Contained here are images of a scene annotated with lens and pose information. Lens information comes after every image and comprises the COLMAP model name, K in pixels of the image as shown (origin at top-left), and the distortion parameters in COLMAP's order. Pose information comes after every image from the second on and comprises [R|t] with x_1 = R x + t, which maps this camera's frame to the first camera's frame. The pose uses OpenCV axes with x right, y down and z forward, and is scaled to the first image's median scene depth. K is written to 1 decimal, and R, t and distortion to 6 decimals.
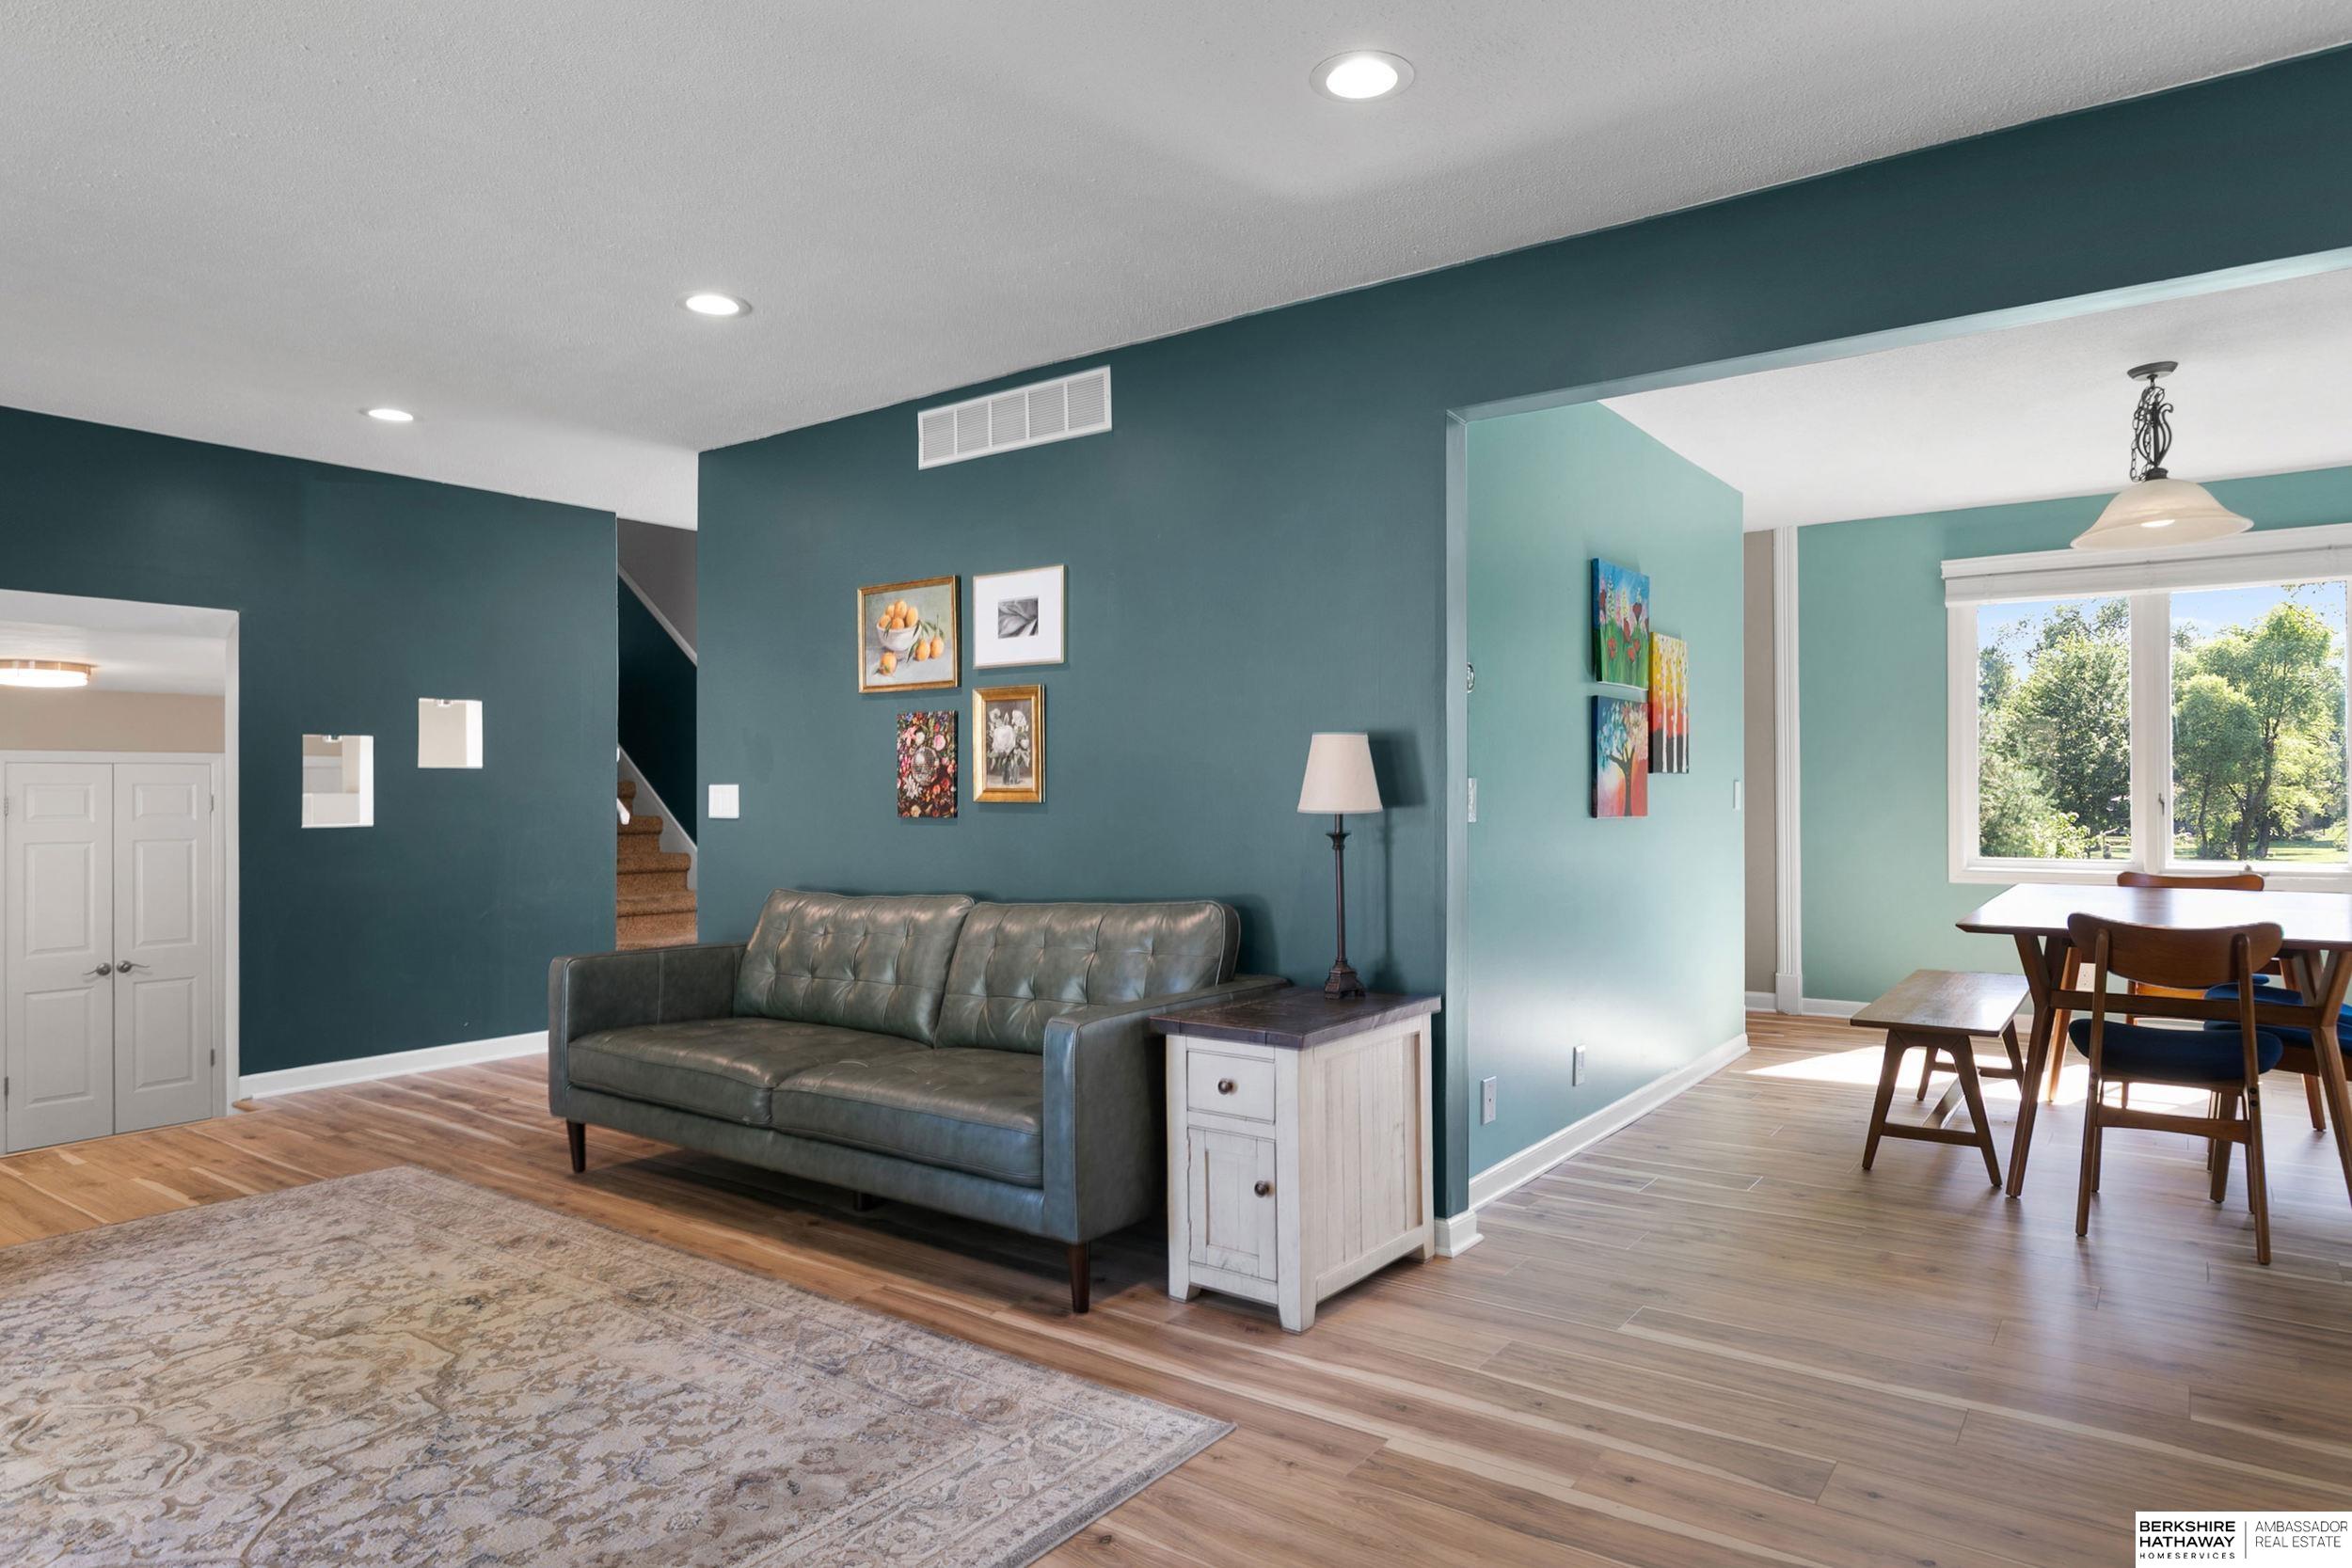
lens RADIAL K [[1359.1, 0, 1195.1], [0, 1359.1, 792.0], [0, 0, 1]] dist [0.003297, 0.003033]
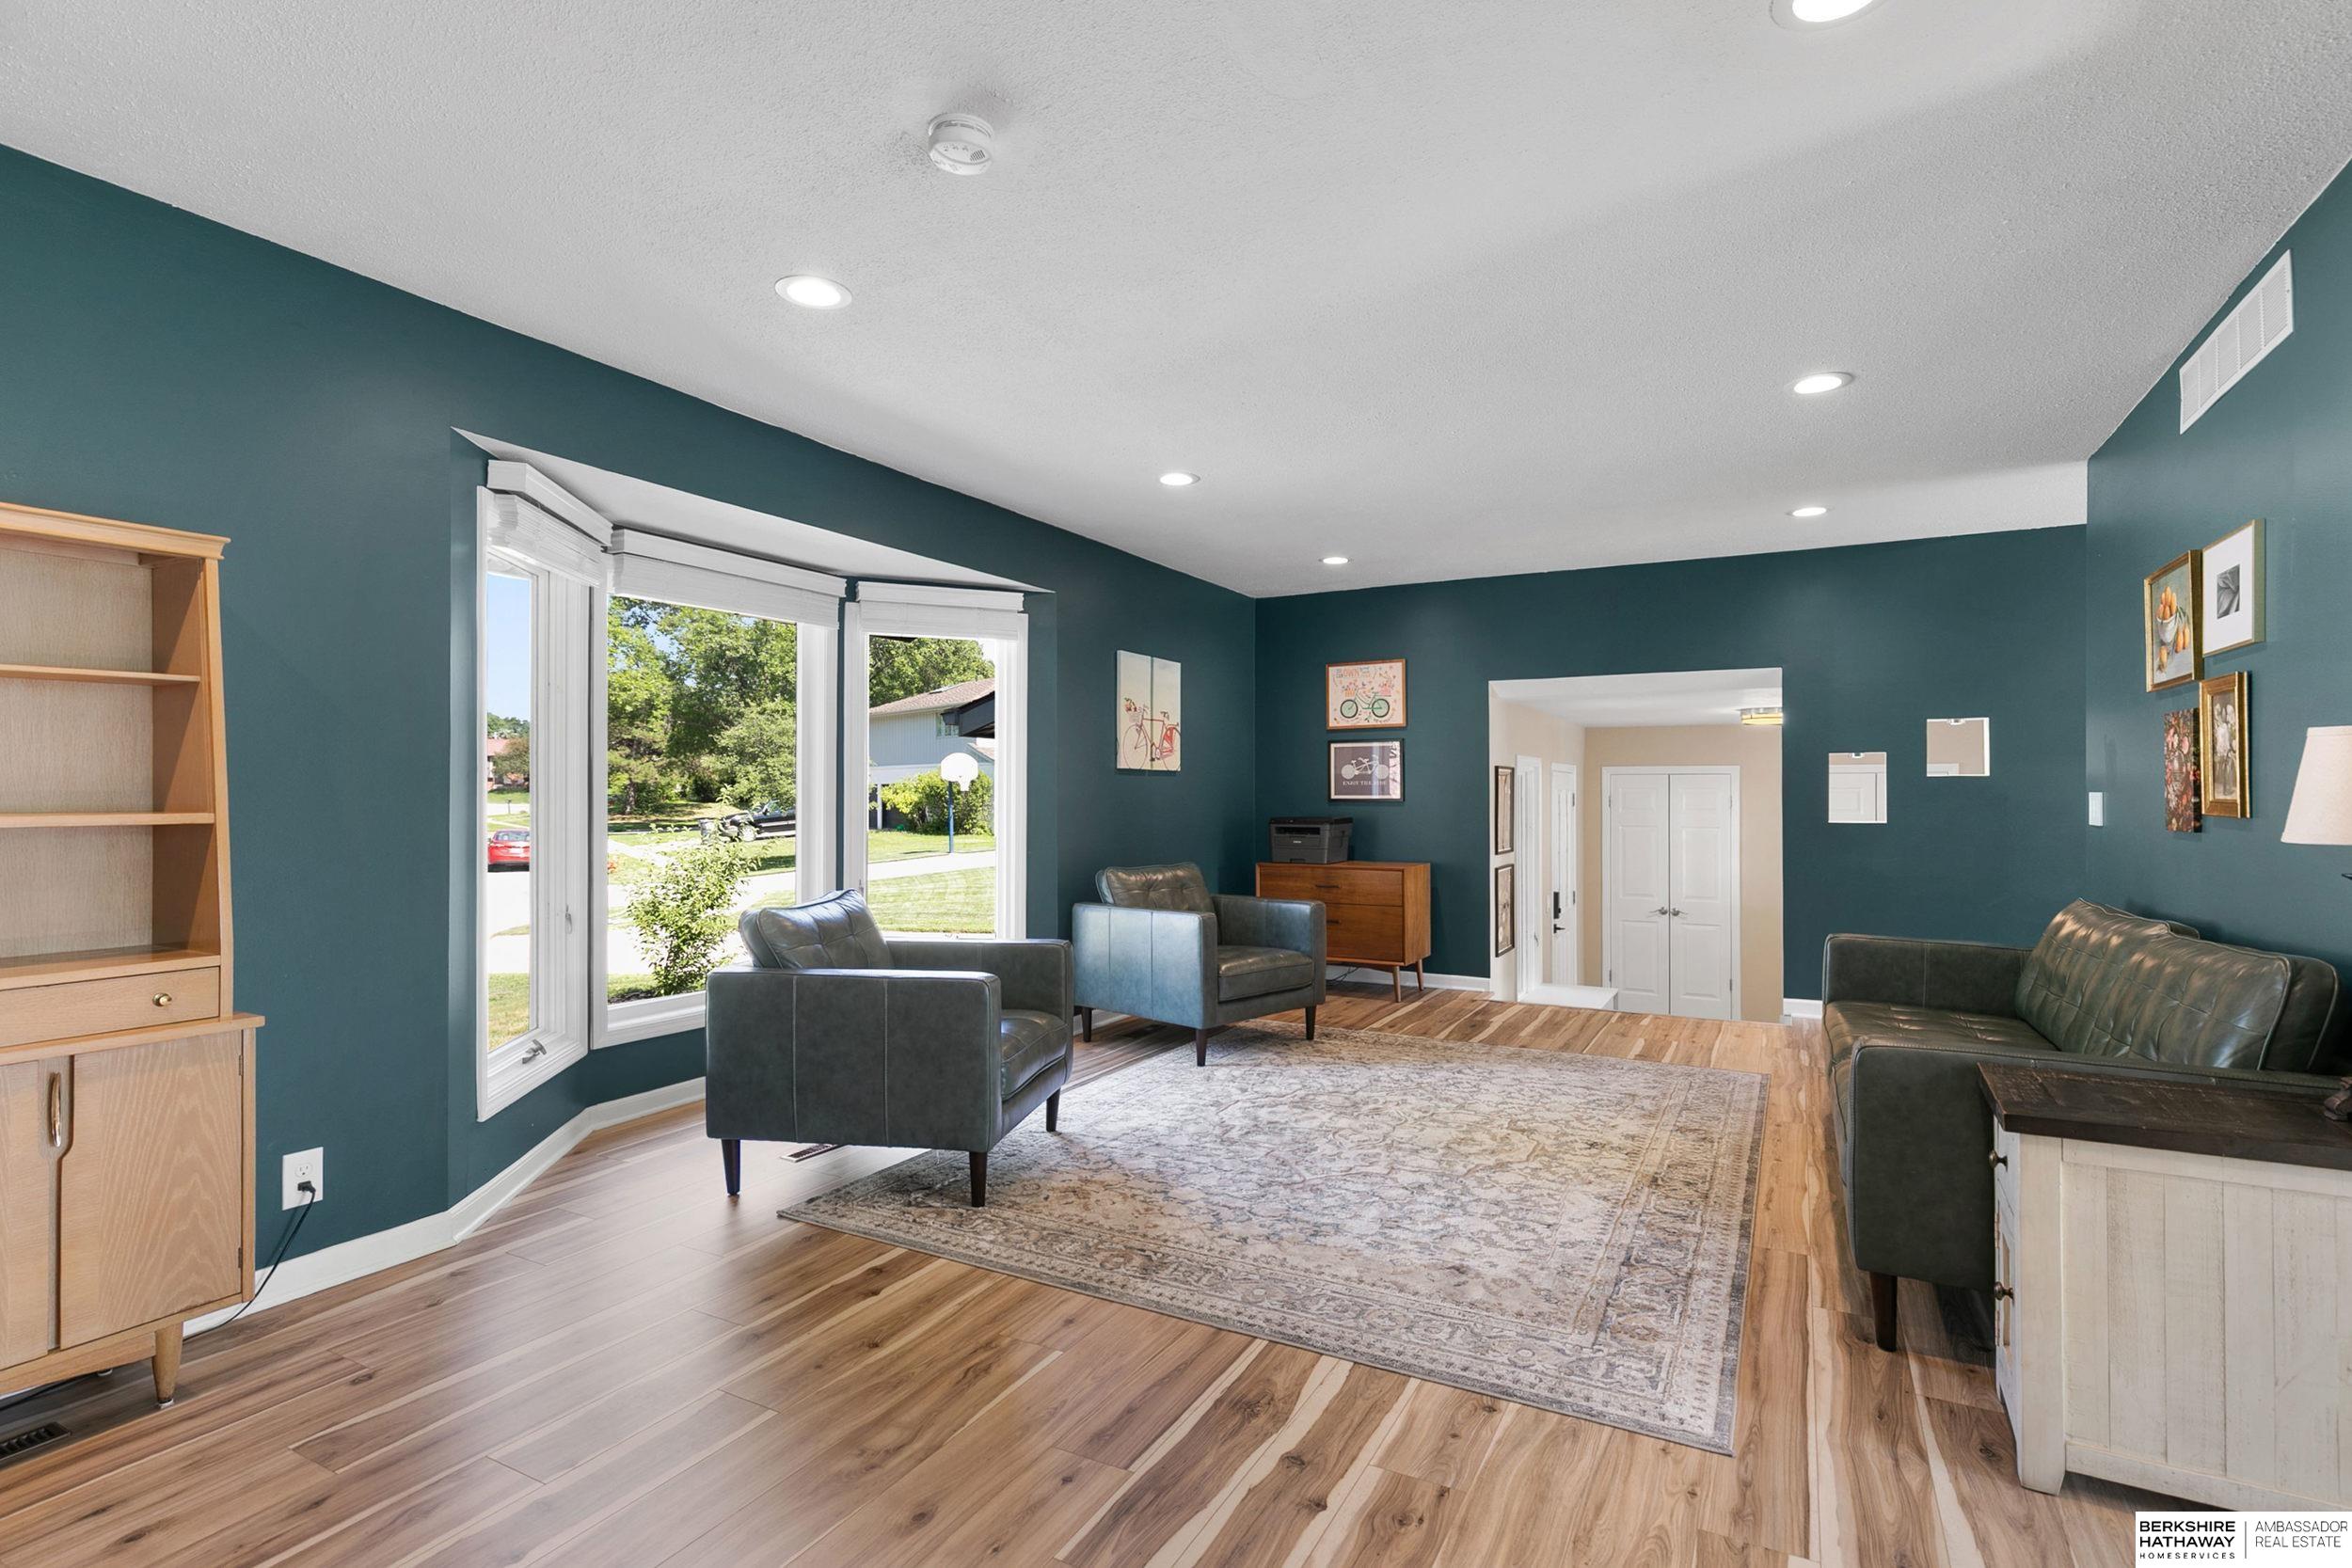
lens RADIAL K [[1134.7, 0, 1206.4], [0, 1134.7, 782.9], [0, 0, 1]] dist [0.000277, -0.000625]
pose [[0.148020, -0.005030, -0.988972, 0.626632], [0.000669, 0.999987, -0.004985, -0.013707], [0.988984, 0.000077, 0.148022, 0.397008]]
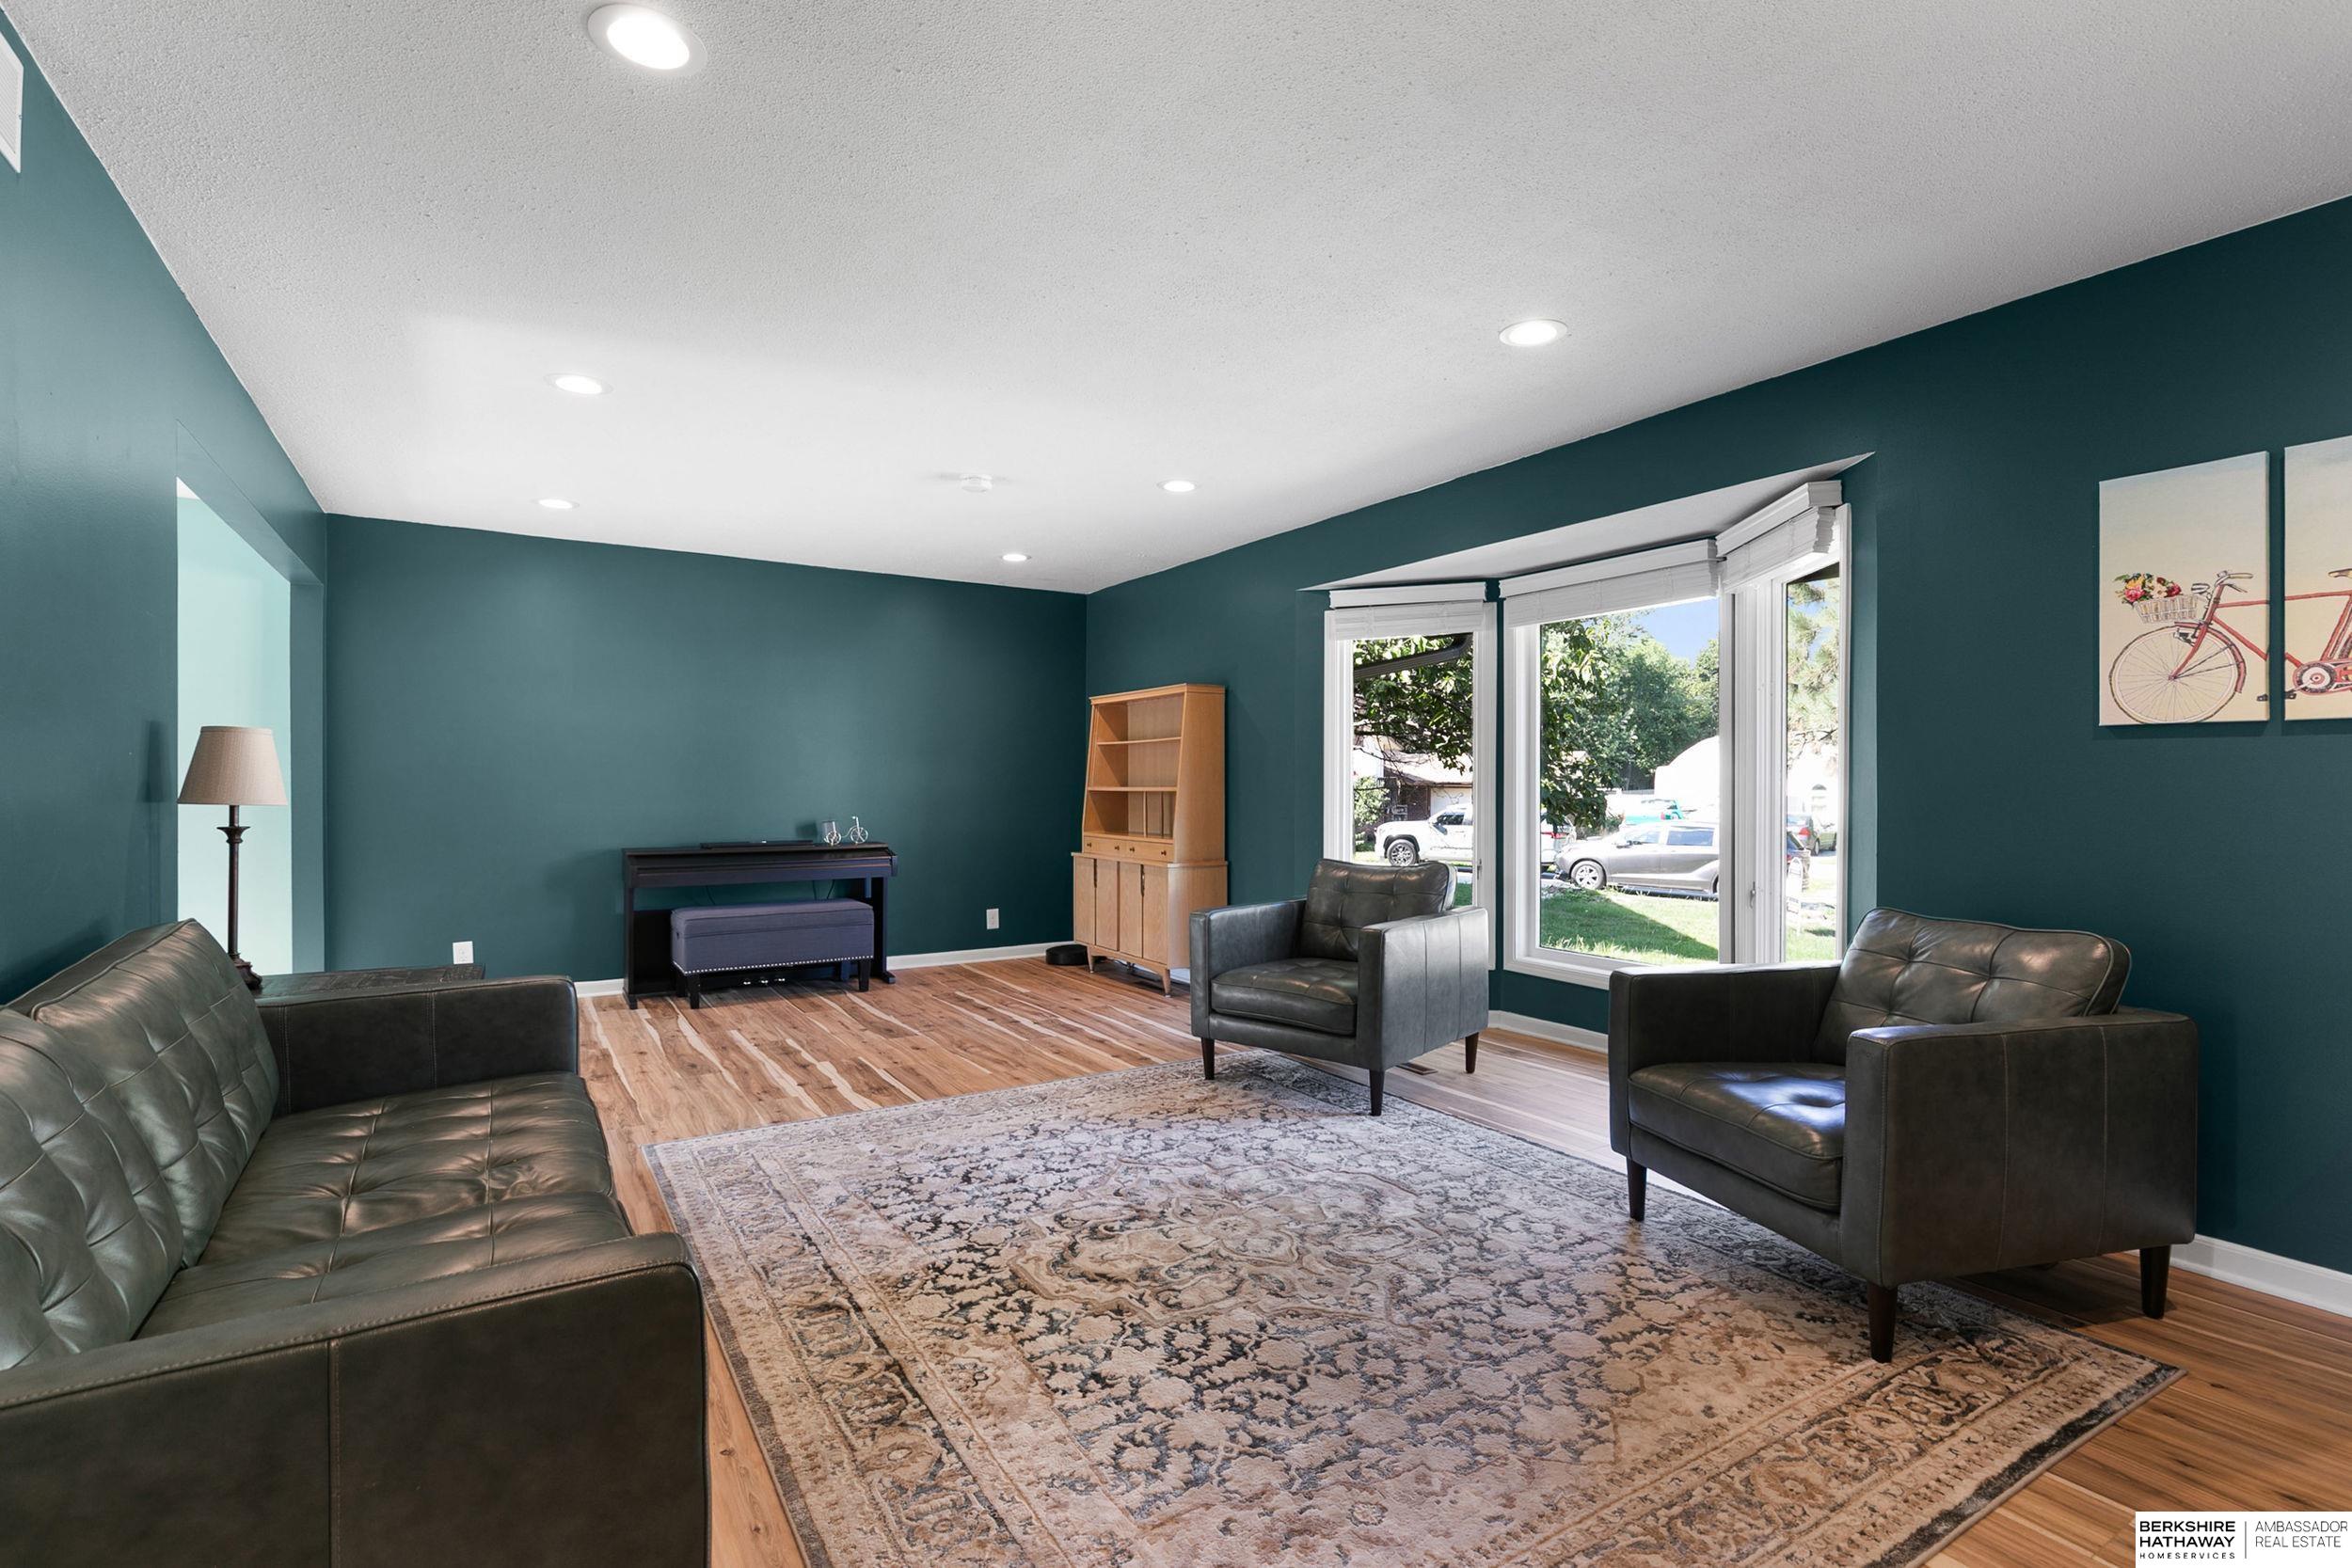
lens RADIAL K [[1134.7, 0, 1206.4], [0, 1134.7, 782.9], [0, 0, 1]] dist [0.000277, -0.000625]
pose [[-0.927274, 0.001864, 0.374378, -0.955325], [0.000403, 0.999992, -0.003982, 0.001291], [-0.374382, -0.003542, -0.927268, 1.660268]]
